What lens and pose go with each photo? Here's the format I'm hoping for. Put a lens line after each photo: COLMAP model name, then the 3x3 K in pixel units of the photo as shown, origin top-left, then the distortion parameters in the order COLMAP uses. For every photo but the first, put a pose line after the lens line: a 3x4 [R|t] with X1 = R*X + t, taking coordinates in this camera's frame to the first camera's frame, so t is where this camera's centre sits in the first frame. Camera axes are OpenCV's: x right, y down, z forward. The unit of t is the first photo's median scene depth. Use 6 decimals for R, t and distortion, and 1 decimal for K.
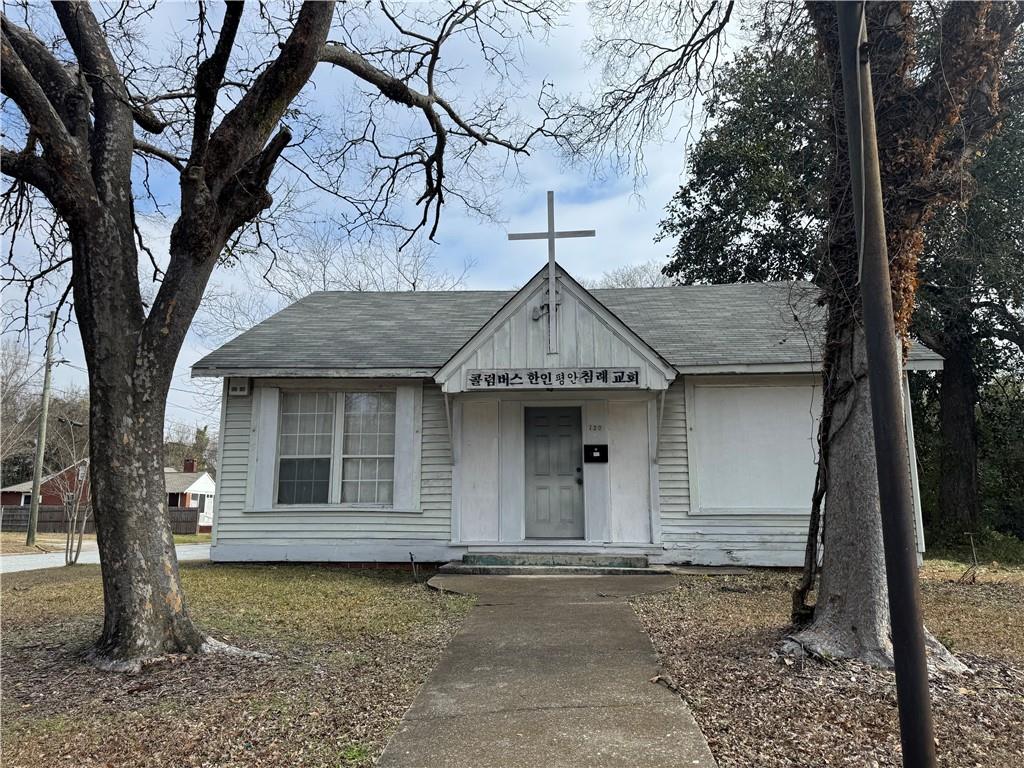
lens RADIAL K [[726.3, 0, 517.6], [0, 726.3, 384.3], [0, 0, 1]] dist [0.143775, -0.223189]
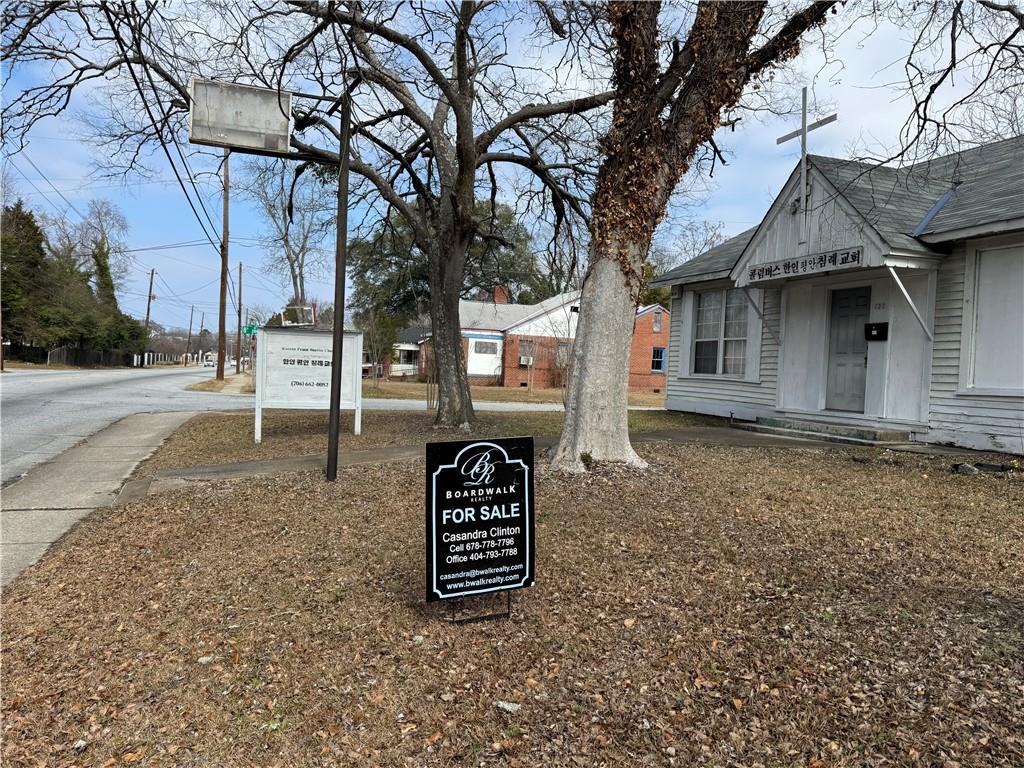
lens RADIAL K [[726.3, 0, 517.6], [0, 726.3, 384.3], [0, 0, 1]] dist [0.143775, -0.223189]
pose [[0.423128, 0.035907, -0.905358, 0.835313], [0.112717, 0.989366, 0.091918, 0.016468], [0.899031, -0.140942, 0.414582, 0.114743]]
